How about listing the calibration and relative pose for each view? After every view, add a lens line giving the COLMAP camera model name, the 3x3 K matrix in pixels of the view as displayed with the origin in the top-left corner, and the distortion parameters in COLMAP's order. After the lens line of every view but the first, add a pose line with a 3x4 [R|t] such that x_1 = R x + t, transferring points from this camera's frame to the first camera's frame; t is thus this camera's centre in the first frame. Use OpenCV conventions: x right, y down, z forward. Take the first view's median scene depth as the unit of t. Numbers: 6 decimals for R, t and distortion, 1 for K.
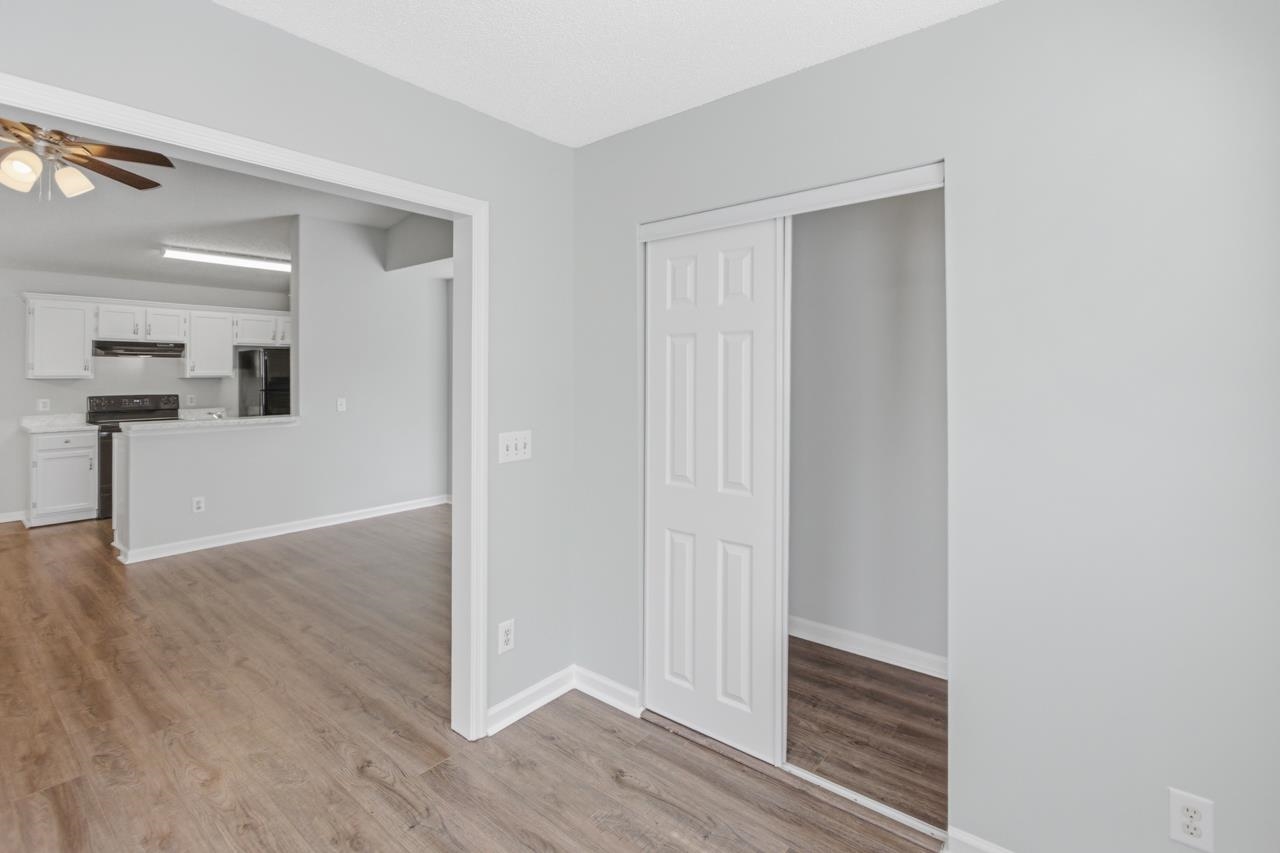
lens RADIAL K [[603.2, 0, 636.0], [0, 603.2, 370.9], [0, 0, 1]] dist [0.000954, 0.000438]
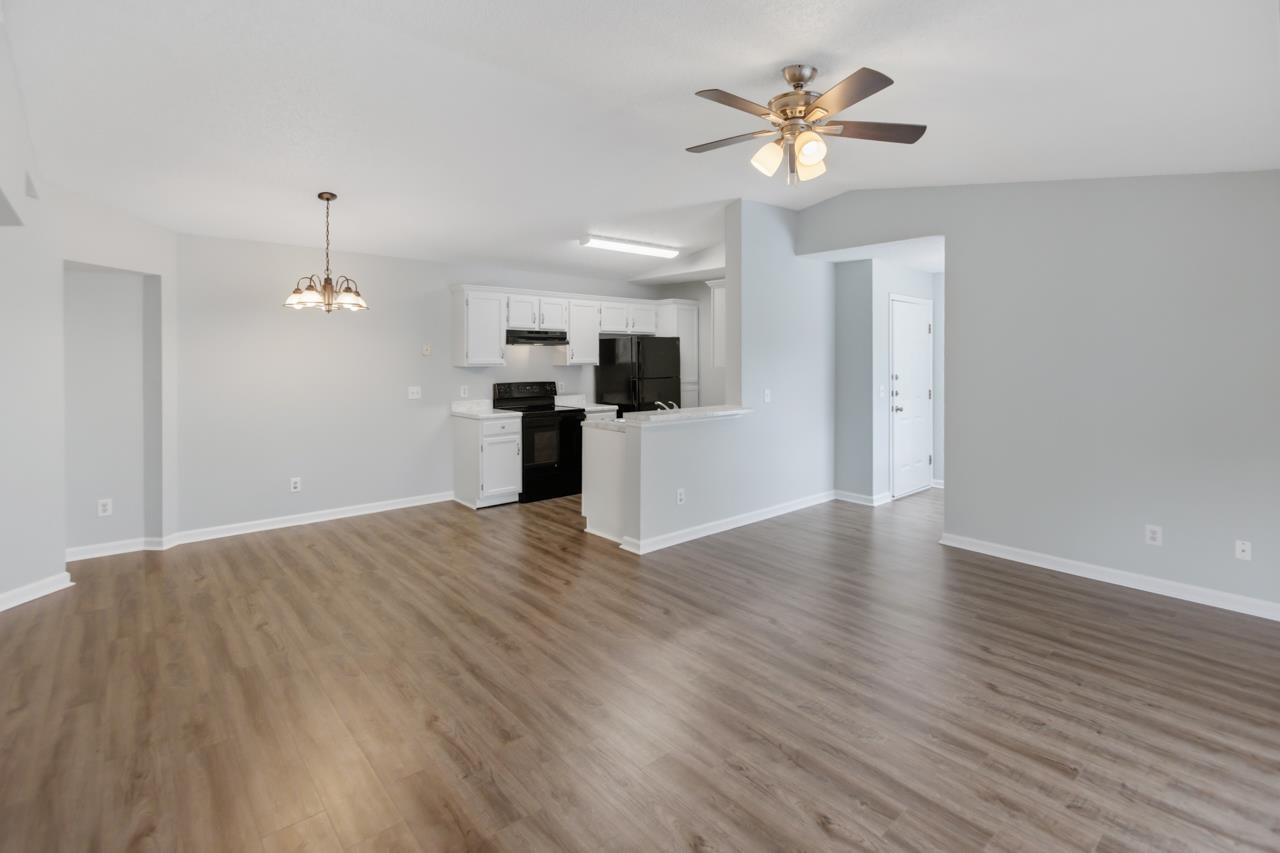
lens RADIAL K [[607.8, 0, 633.8], [0, 607.8, 363.4], [0, 0, 1]] dist [-0.008419, 0.005966]
pose [[0.984689, 0.004336, -0.174266, -0.514903], [-0.001662, 0.999879, 0.015487, -0.008915], [0.174312, -0.014960, 0.984577, 0.009621]]
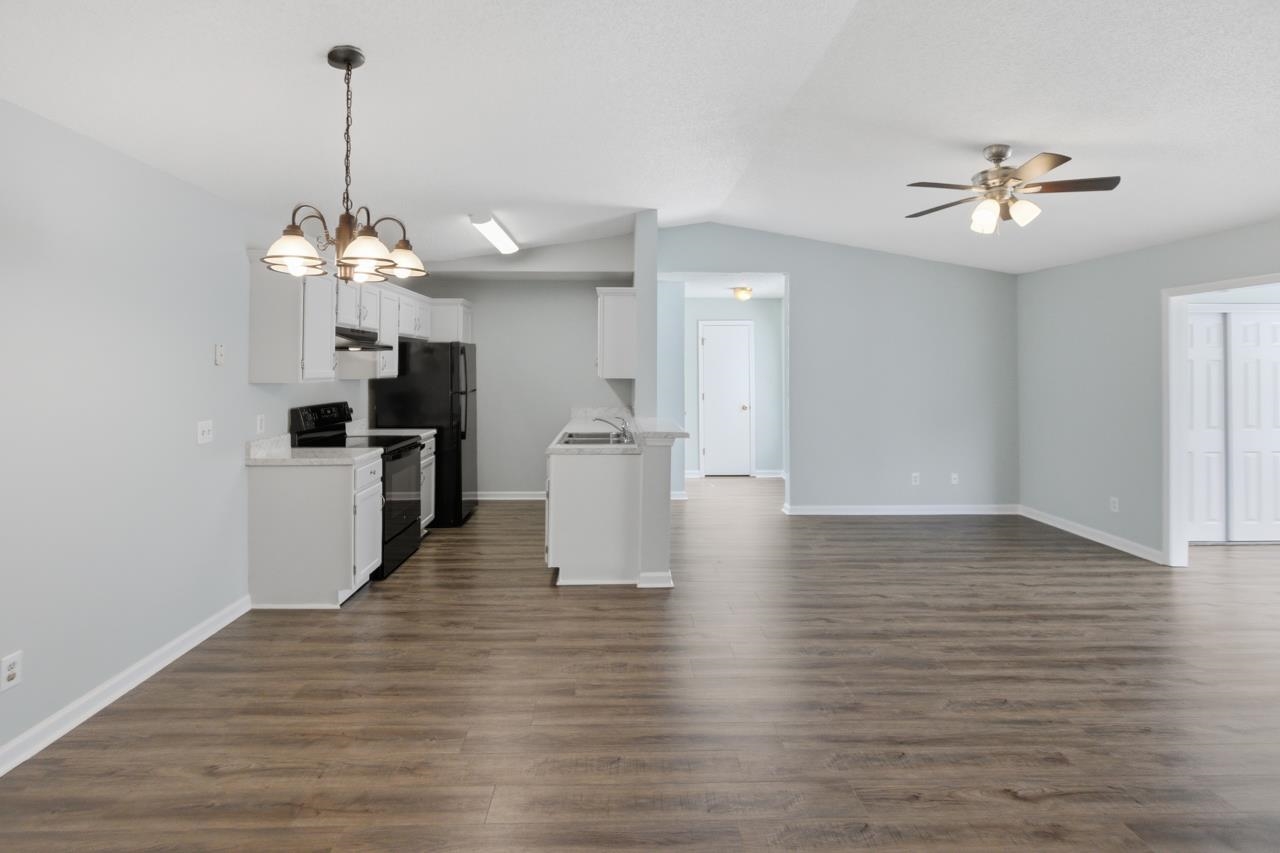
lens RADIAL K [[607.8, 0, 633.8], [0, 607.8, 363.4], [0, 0, 1]] dist [-0.008419, 0.005966]
pose [[0.761231, 0.006072, 0.648452, -1.116809], [-0.004575, 0.999982, -0.003994, -0.006449], [-0.648464, 0.000074, 0.761245, 0.264172]]
